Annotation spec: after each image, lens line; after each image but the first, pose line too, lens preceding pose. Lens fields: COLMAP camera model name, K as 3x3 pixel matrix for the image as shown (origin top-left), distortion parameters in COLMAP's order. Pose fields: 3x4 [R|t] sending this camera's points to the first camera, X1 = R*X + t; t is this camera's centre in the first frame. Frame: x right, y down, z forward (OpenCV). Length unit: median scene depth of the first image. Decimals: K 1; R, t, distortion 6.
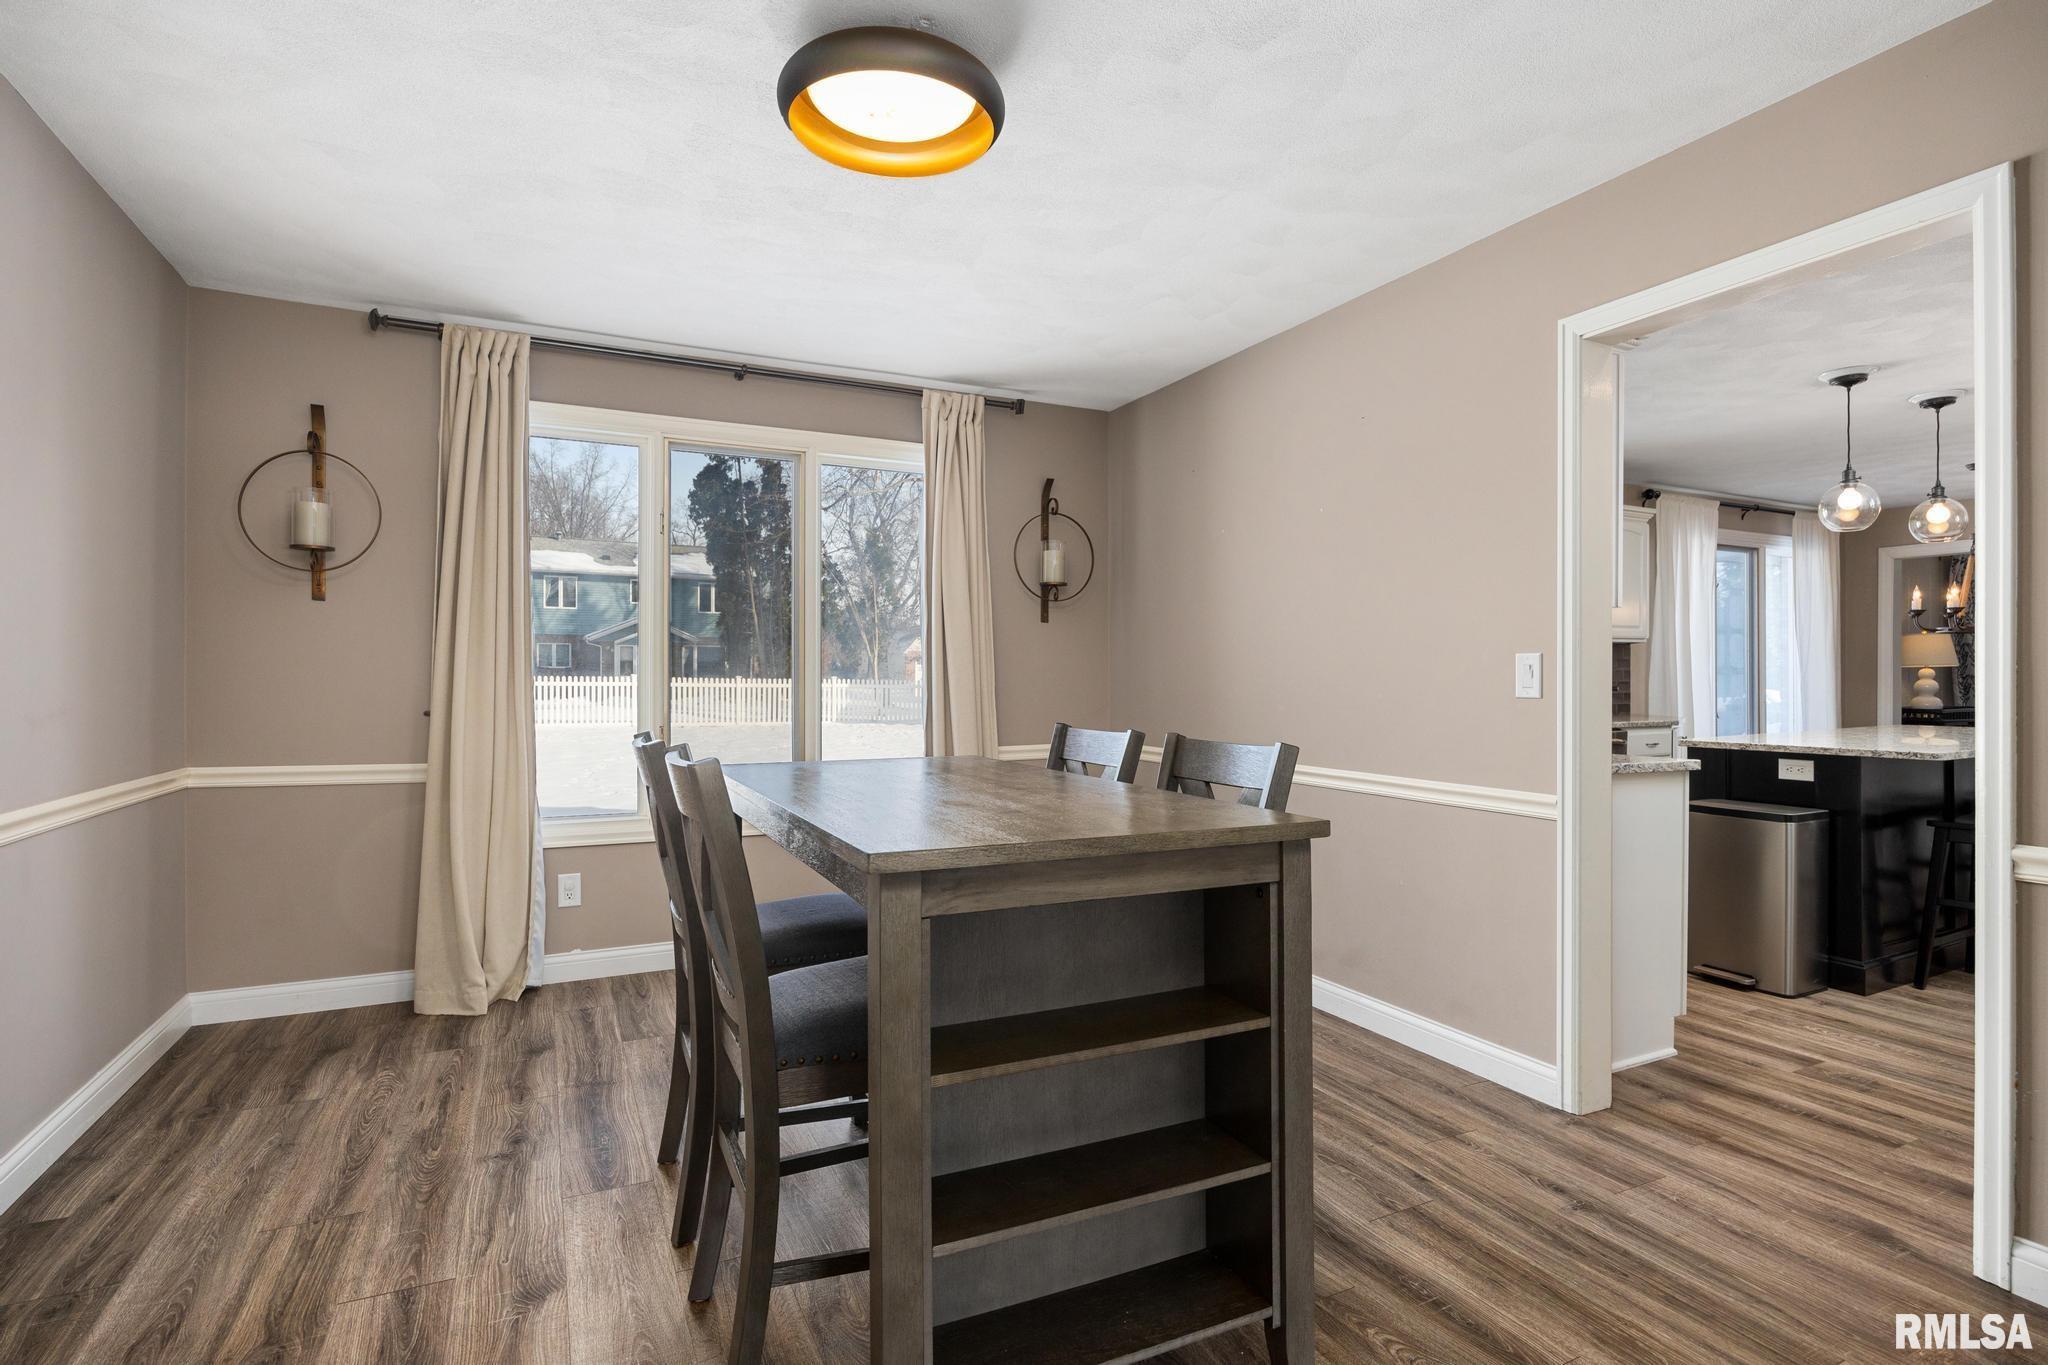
lens RADIAL K [[998.3, 0, 1024.0], [0, 998.3, 682.5], [0, 0, 1]] dist [-0.000075, 0.000421]
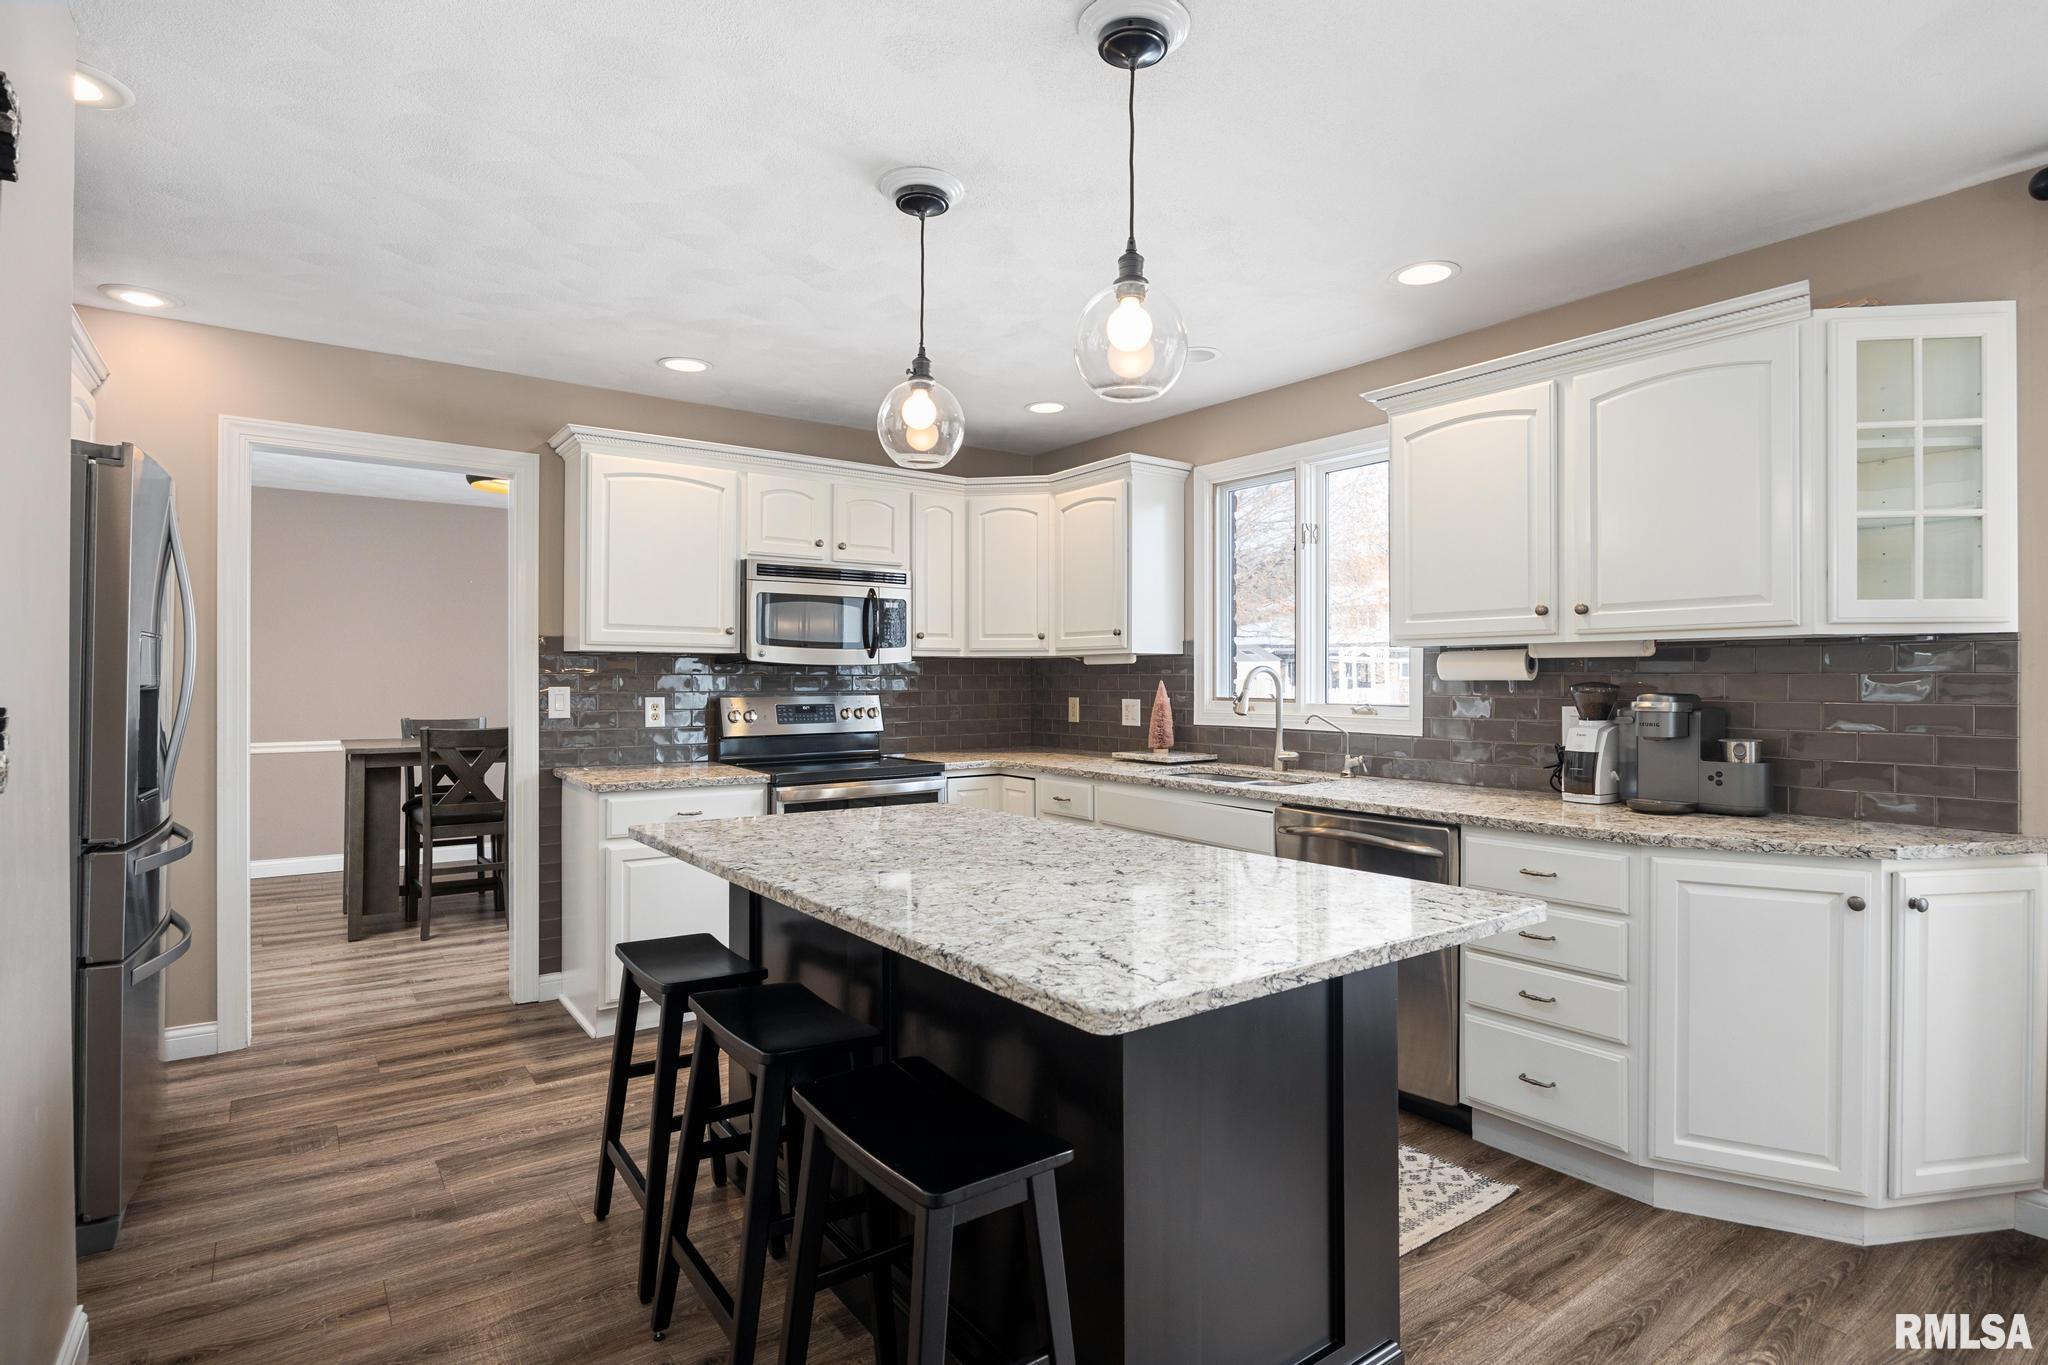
lens RADIAL K [[998.3, 0, 1024.0], [0, 998.3, 682.5], [0, 0, 1]] dist [-0.000075, 0.000421]
pose [[0.166649, -0.006924, -0.985992, 2.086091], [0.004606, 0.999970, -0.006244, -0.023332], [0.986006, -0.003501, 0.166676, 1.458675]]
